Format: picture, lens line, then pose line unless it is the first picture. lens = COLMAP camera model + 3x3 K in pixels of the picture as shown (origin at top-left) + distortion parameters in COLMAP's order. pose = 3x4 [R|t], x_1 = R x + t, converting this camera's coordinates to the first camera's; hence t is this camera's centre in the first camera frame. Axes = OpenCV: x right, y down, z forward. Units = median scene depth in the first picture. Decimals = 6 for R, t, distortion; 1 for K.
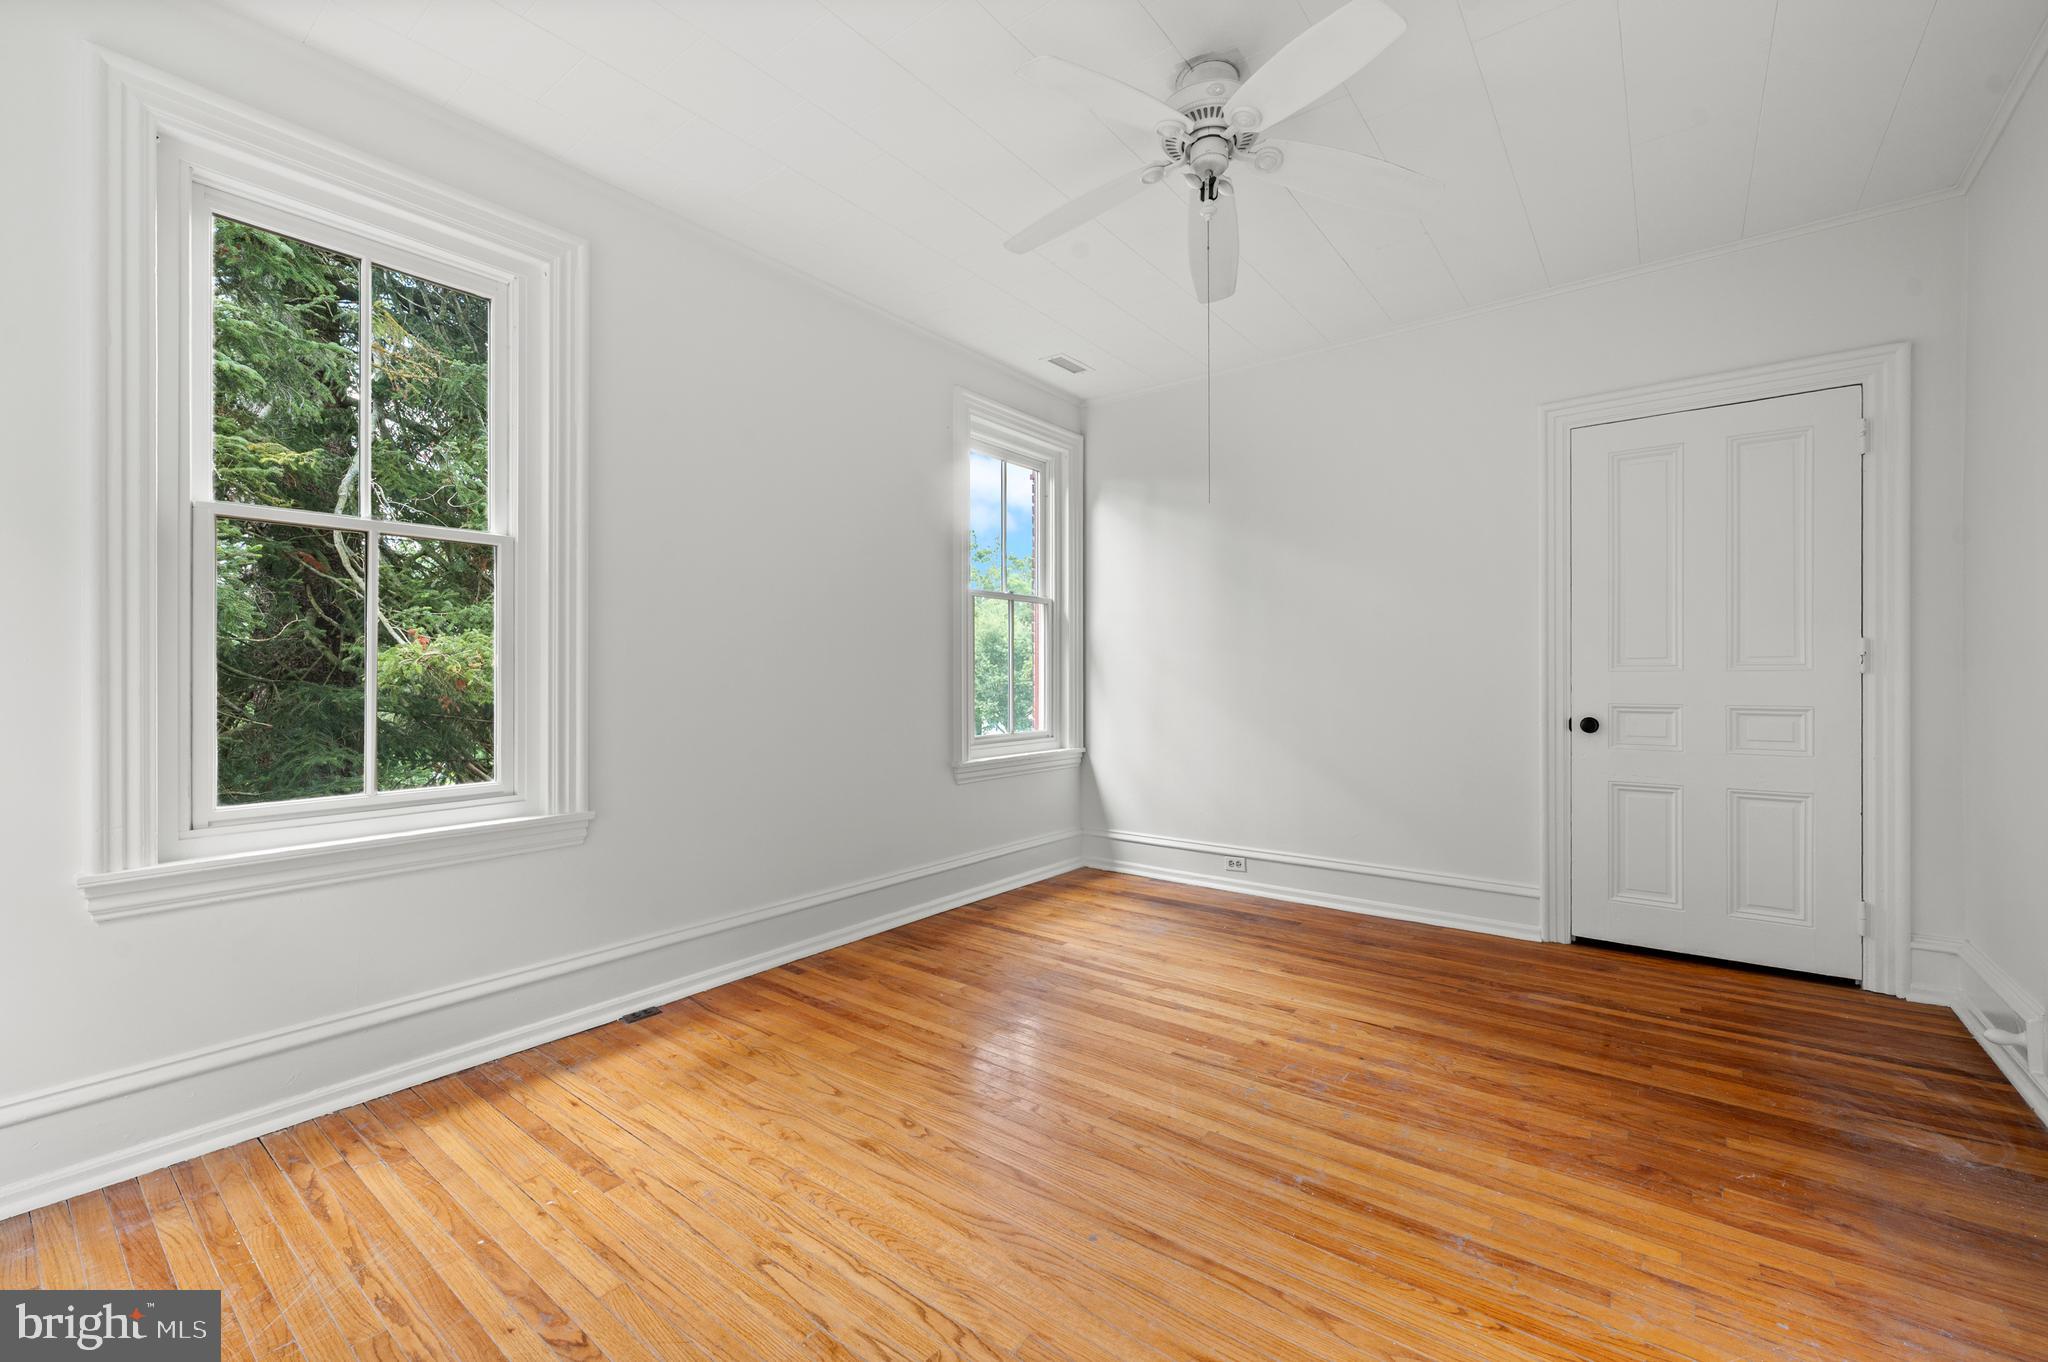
lens RADIAL K [[824.4, 0, 1041.0], [0, 824.4, 673.2], [0, 0, 1]] dist [-0.001392, 0.000552]
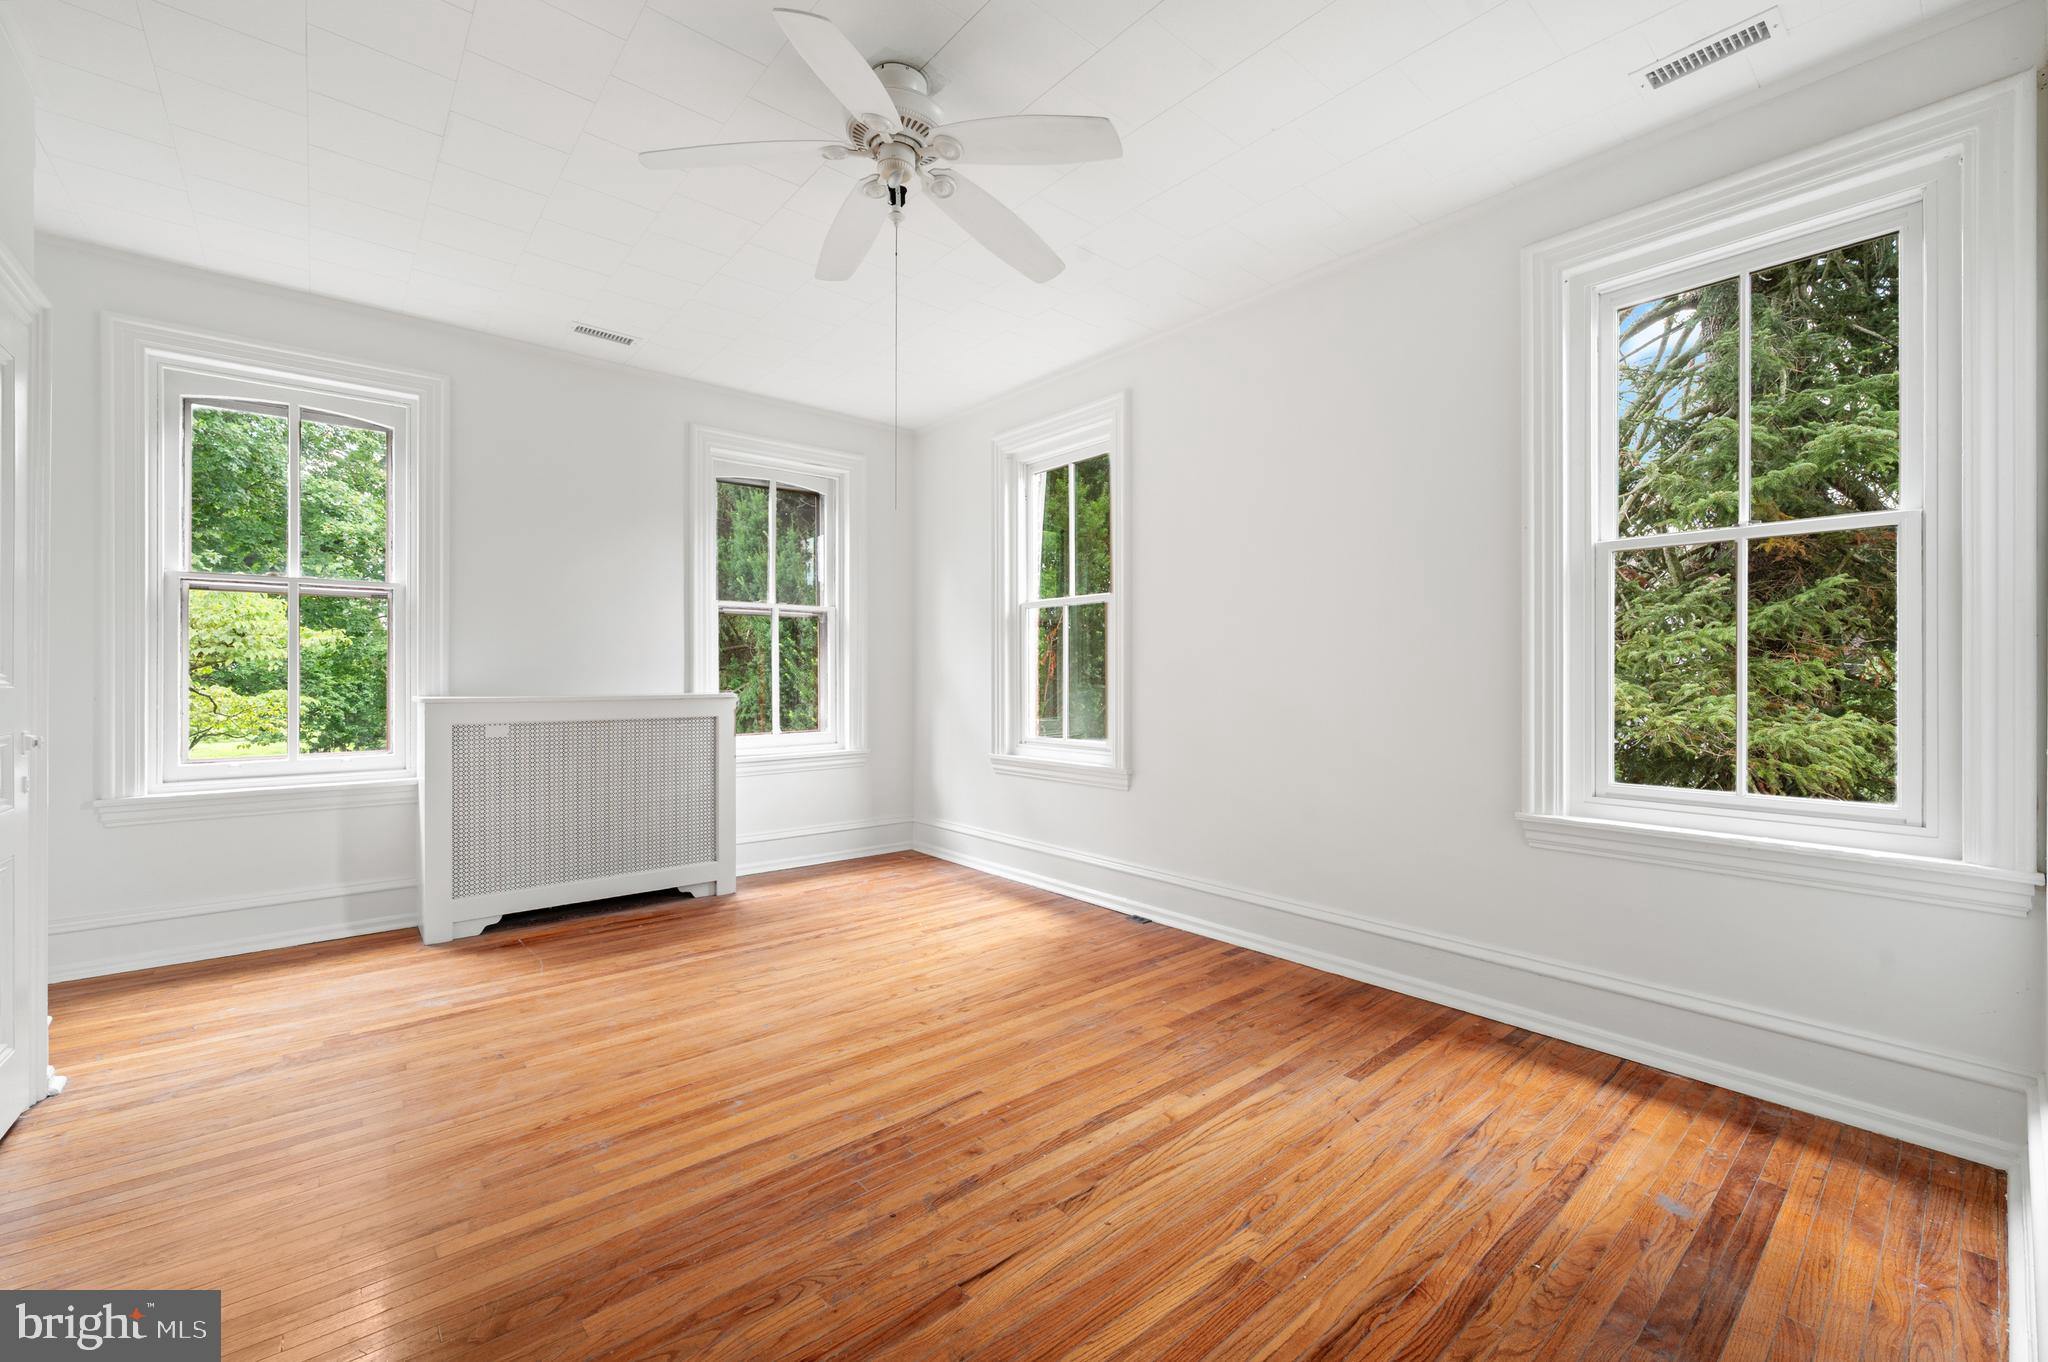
lens RADIAL K [[824.4, 0, 1036.4], [0, 824.4, 679.4], [0, 0, 1]] dist [-0.001392, 0.000552]
pose [[-0.192388, 0.005931, -0.981301, 0.884035], [0.001241, 0.999982, 0.005801, -0.005167], [0.981318, -0.000101, -0.192392, 1.042434]]
